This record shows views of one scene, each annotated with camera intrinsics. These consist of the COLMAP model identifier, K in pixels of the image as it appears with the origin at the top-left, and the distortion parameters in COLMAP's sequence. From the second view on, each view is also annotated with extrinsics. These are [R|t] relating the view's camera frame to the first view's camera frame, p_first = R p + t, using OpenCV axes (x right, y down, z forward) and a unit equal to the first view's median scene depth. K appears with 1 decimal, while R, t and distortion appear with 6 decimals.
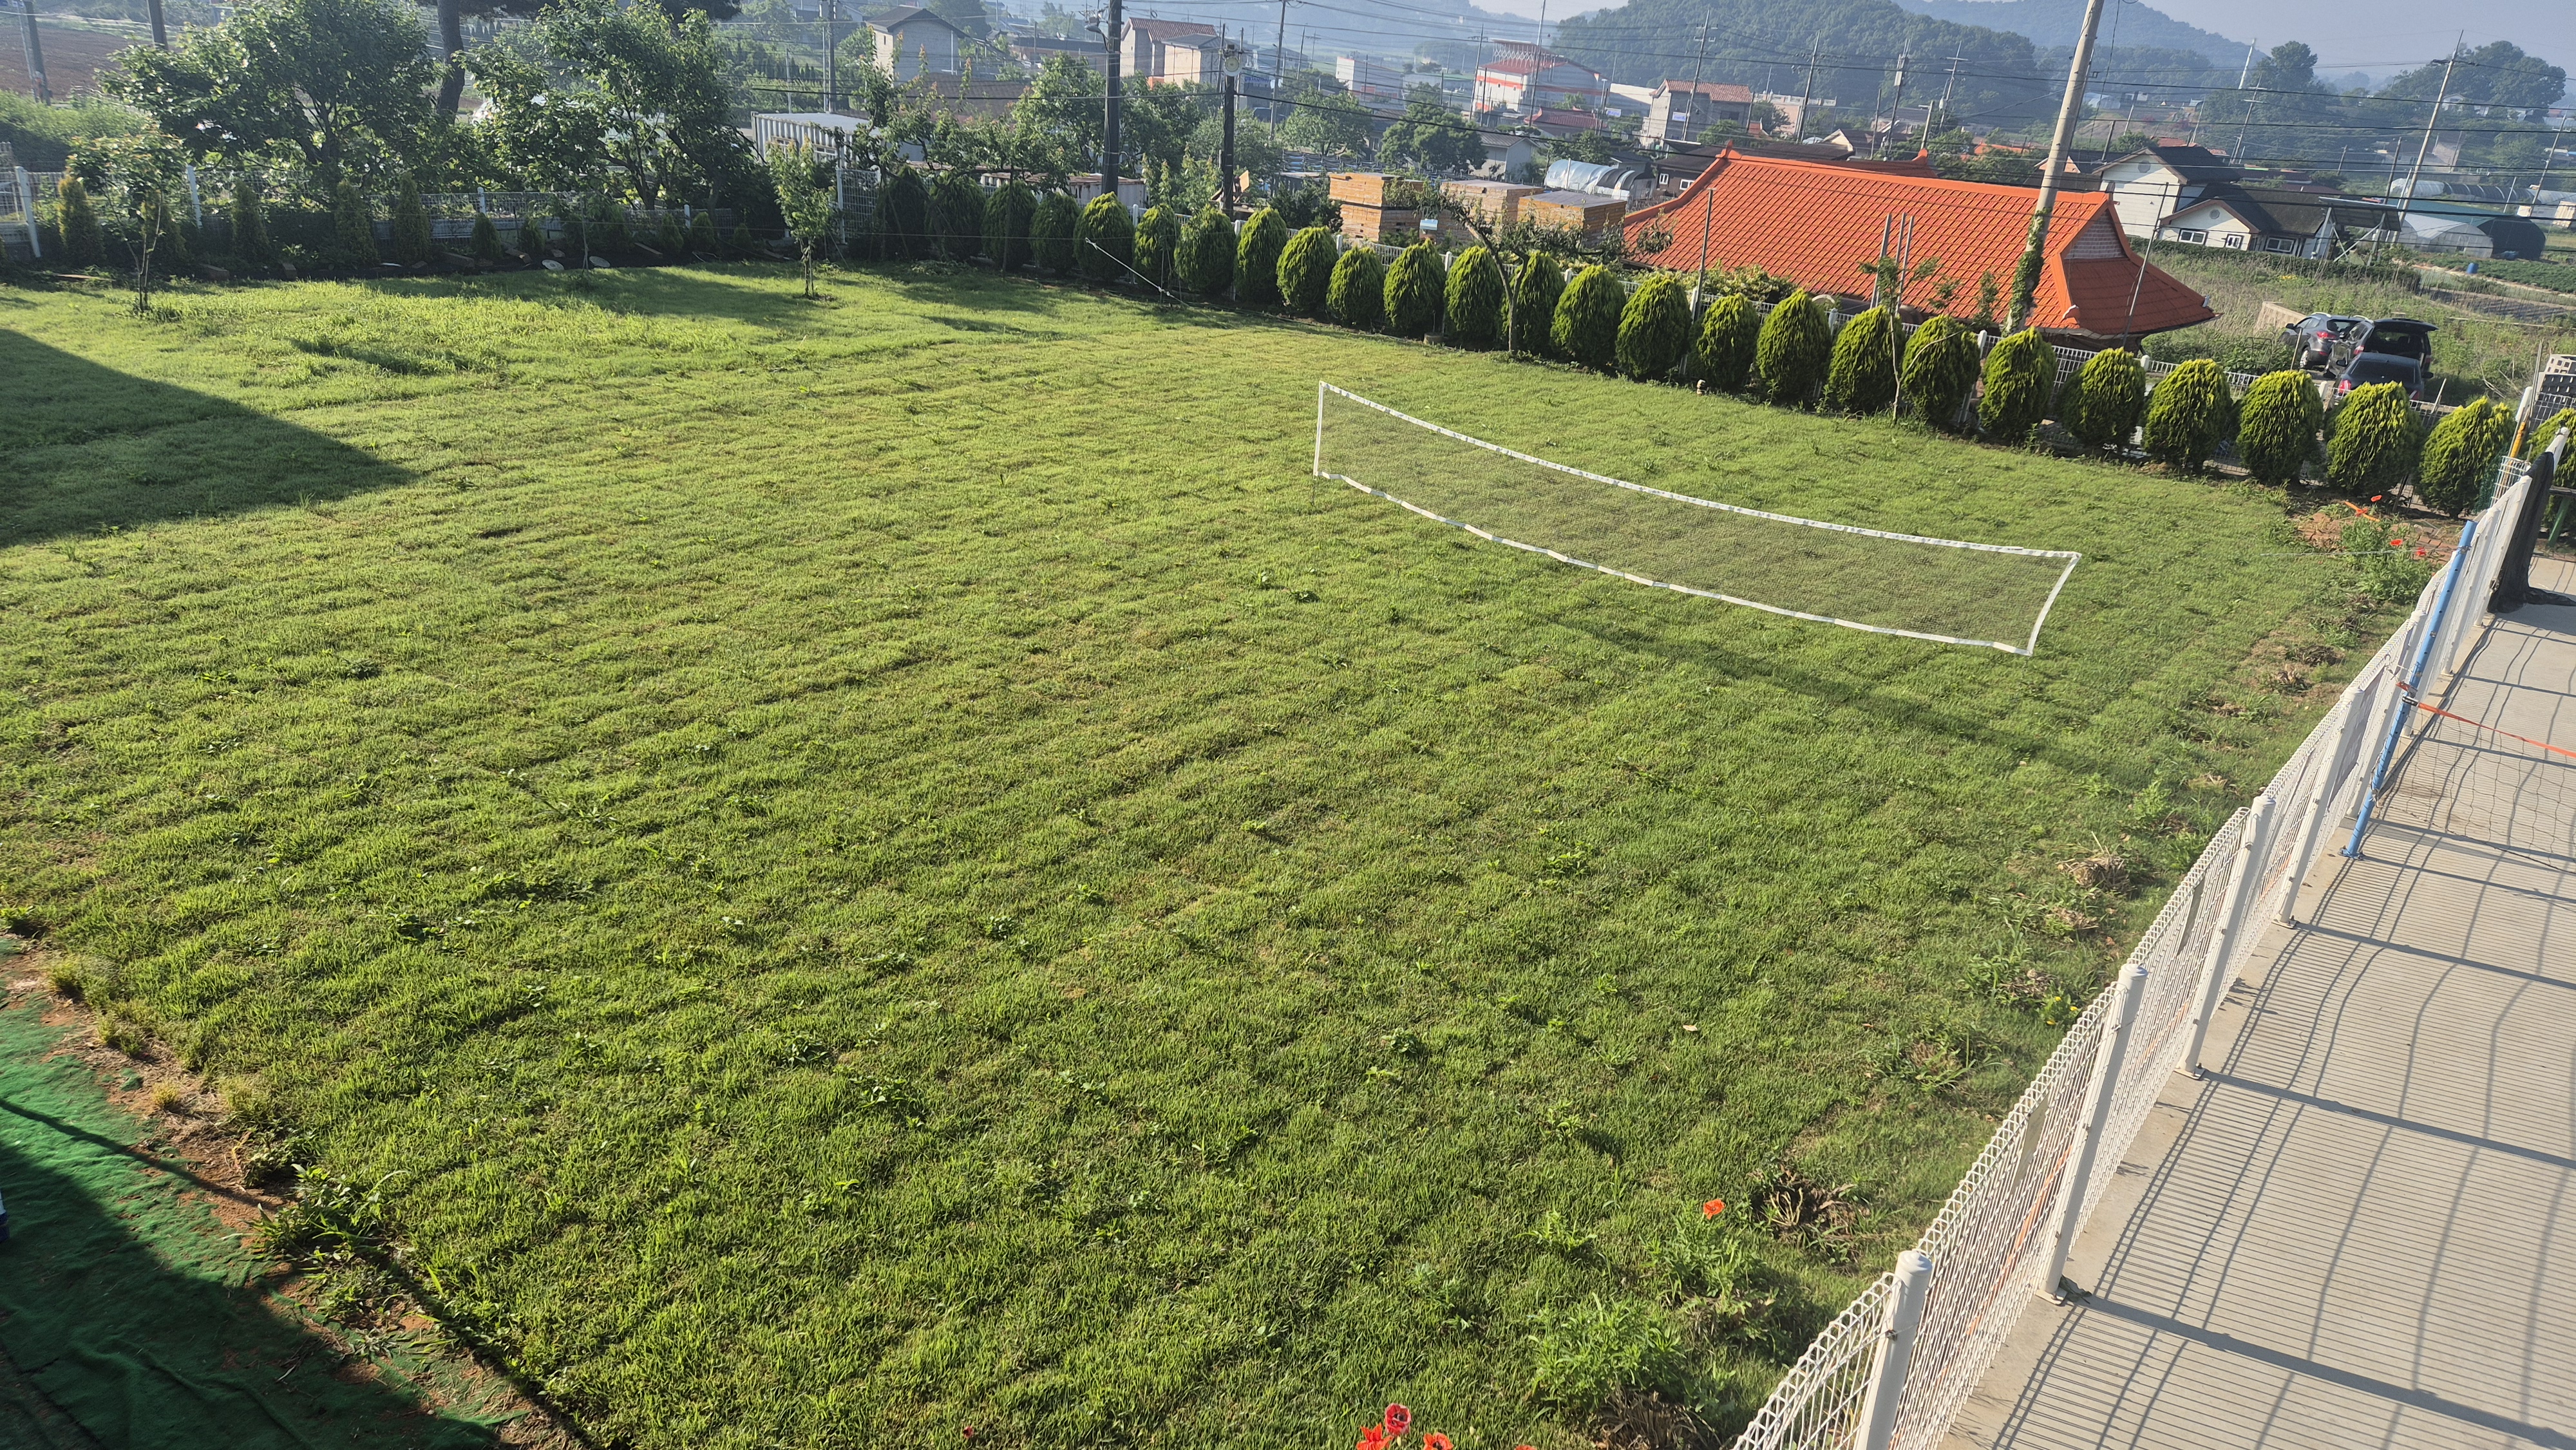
lens RADIAL K [[1710.9, 0, 1303.6], [0, 1710.9, 717.4], [0, 0, 1]] dist [0.062812, -0.055415]
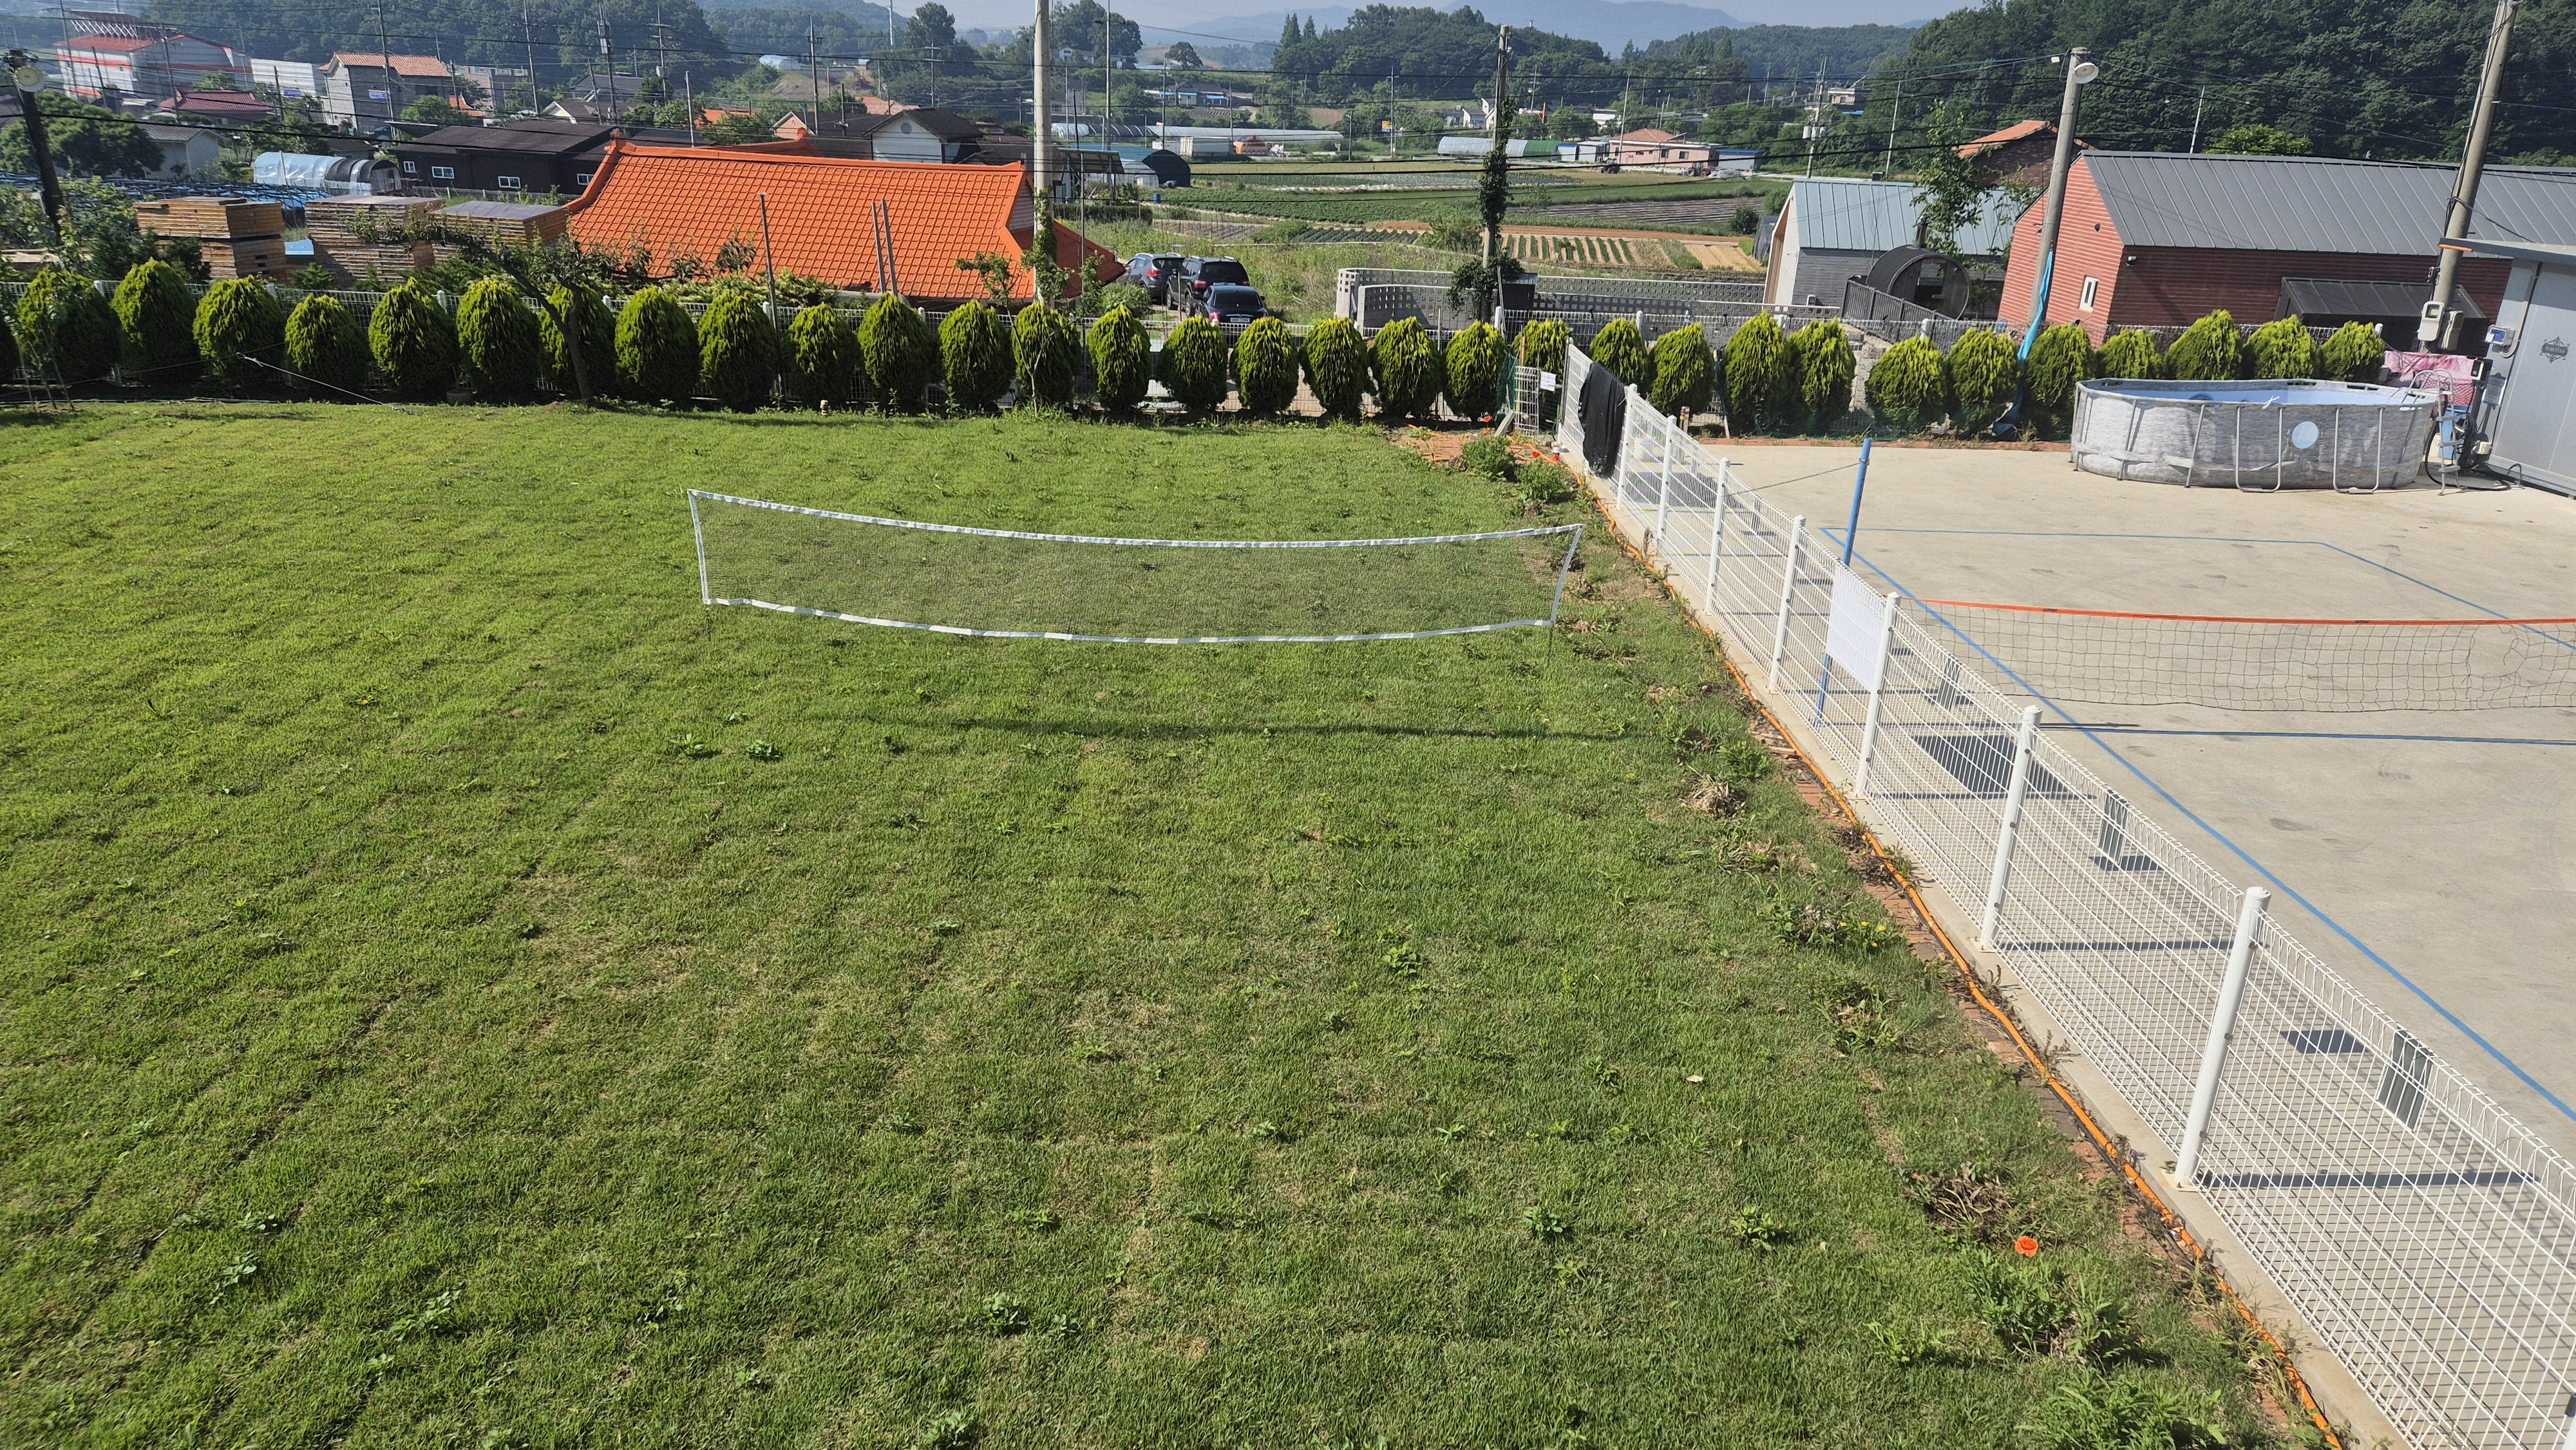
lens RADIAL K [[1710.9, 0, 1303.6], [0, 1710.9, 717.4], [0, 0, 1]] dist [0.062812, -0.055415]
pose [[0.761305, -0.266211, 0.591224, -0.159083], [0.254680, 0.961318, 0.104909, -0.060612], [-0.596283, 0.070705, 0.799655, 0.110146]]
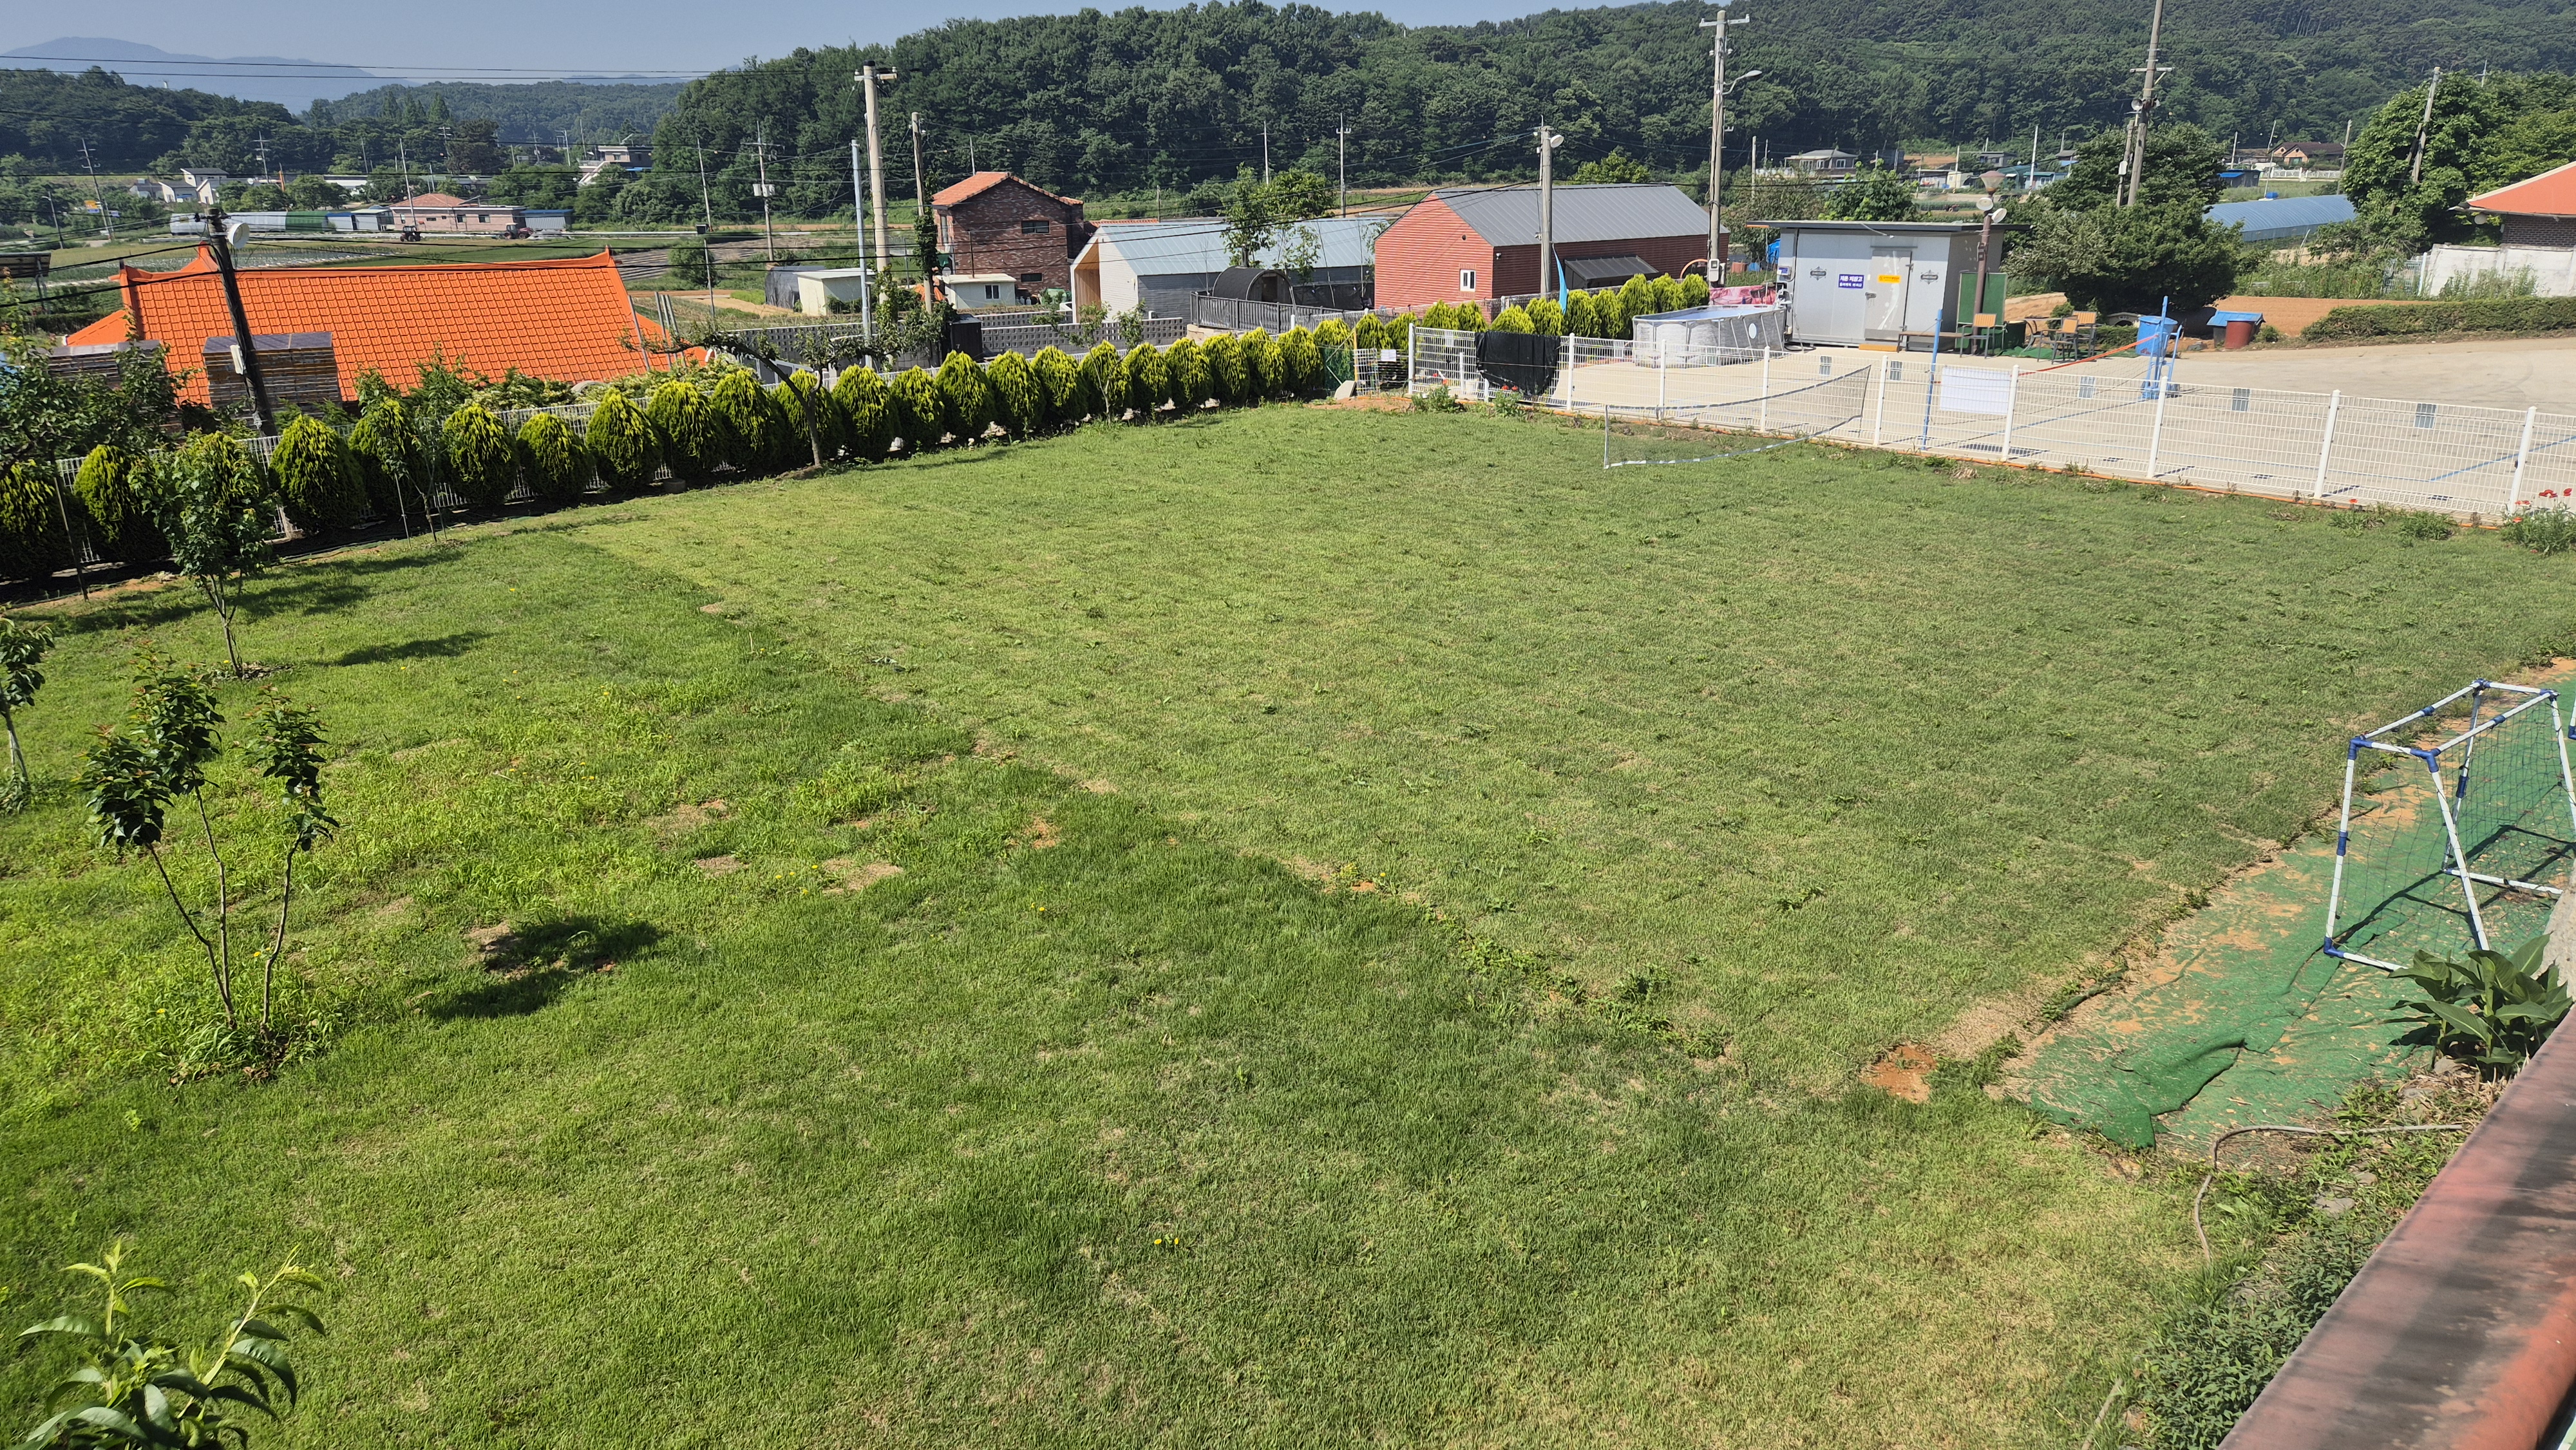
lens RADIAL K [[1710.9, 0, 1303.6], [0, 1710.9, 717.4], [0, 0, 1]] dist [0.062812, -0.055415]
pose [[0.152454, -0.375963, 0.914007, -1.116570], [0.377530, 0.876838, 0.297703, -0.371440], [-0.913361, 0.299679, 0.275615, 0.682539]]
